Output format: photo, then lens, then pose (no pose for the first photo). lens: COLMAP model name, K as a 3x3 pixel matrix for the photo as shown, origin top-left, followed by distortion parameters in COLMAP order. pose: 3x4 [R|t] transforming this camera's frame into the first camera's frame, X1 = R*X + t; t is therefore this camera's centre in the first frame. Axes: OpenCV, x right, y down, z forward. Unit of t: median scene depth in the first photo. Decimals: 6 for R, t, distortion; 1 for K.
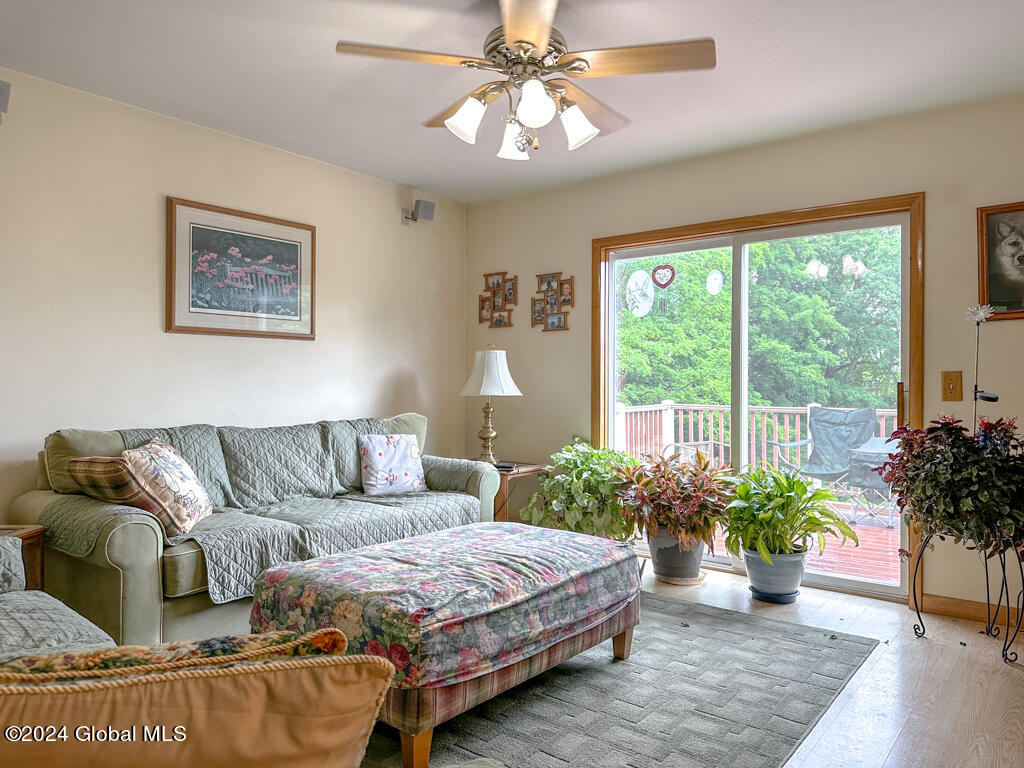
lens RADIAL K [[728.1, 0, 510.8], [0, 728.1, 380.4], [0, 0, 1]] dist [0.097580, -0.126674]
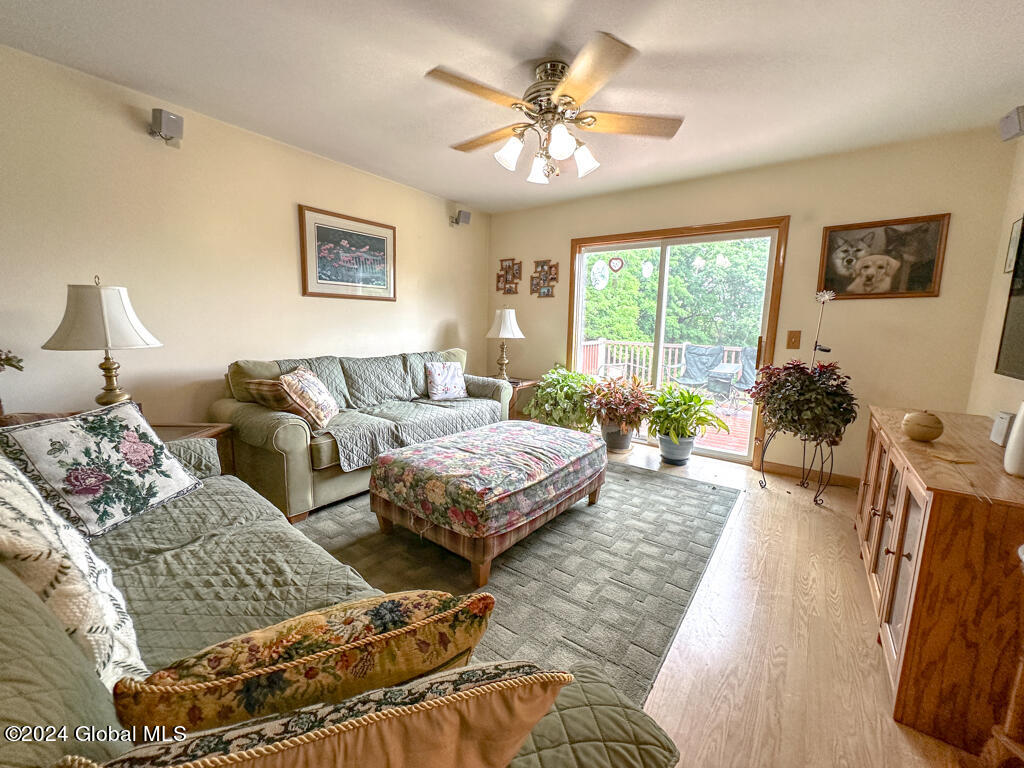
lens RADIAL K [[413.3, 0, 514.2], [0, 413.3, 381.4], [0, 0, 1]] dist [-0.001585, 0.000114]
pose [[0.999138, 0.012323, 0.039644, -0.063530], [-0.017964, 0.989232, 0.145251, -0.024943], [-0.037427, -0.145838, 0.988600, 0.115581]]
